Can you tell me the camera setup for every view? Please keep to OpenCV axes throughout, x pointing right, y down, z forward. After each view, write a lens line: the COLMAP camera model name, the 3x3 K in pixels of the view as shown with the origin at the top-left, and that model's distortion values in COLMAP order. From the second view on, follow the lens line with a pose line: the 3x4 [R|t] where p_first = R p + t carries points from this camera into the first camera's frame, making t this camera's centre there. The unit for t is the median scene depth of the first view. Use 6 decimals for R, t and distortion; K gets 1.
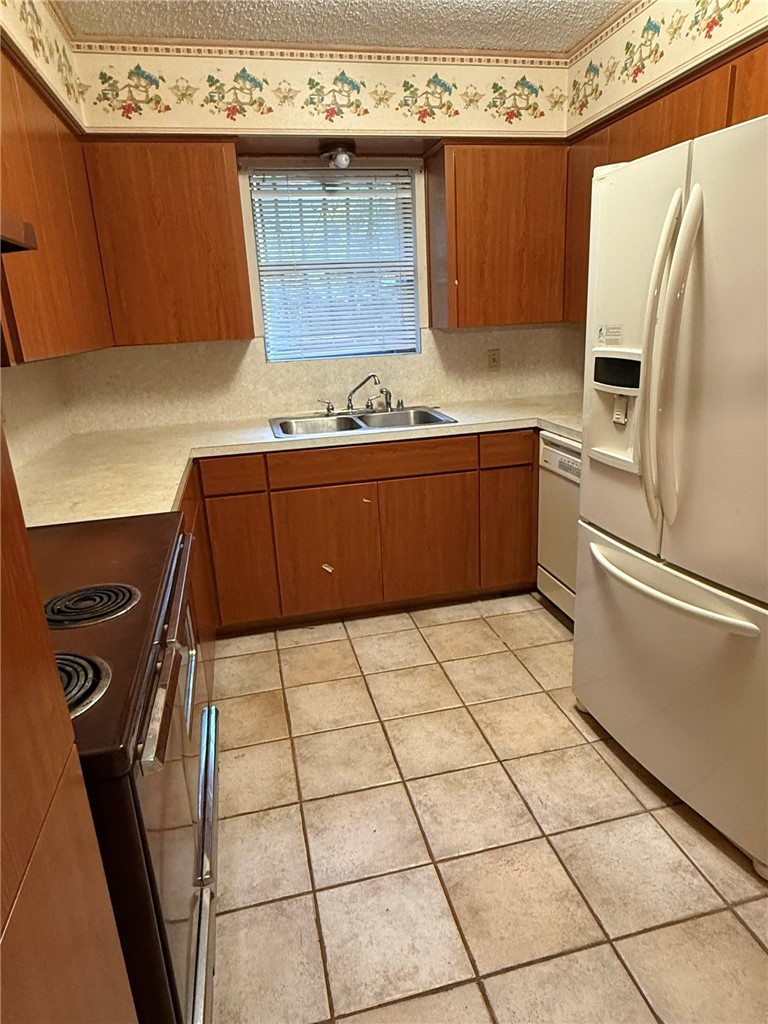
lens RADIAL K [[640.3, 0, 386.4], [0, 640.3, 514.8], [0, 0, 1]] dist [-0.001515, 0.002237]
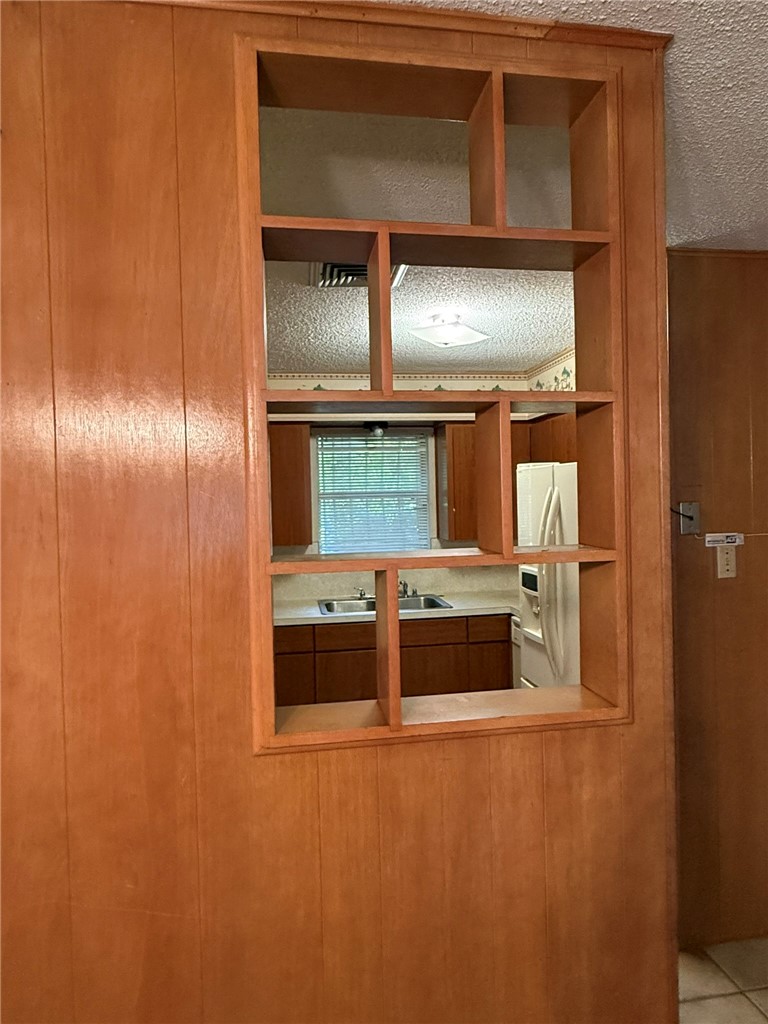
lens RADIAL K [[640.3, 0, 388.2], [0, 640.3, 509.6], [0, 0, 1]] dist [-0.001515, 0.002237]
pose [[0.997457, 0.025365, -0.066611, 0.057364], [-0.043056, 0.959187, -0.279477, 0.043627], [0.056804, 0.281634, 0.957839, -0.382583]]
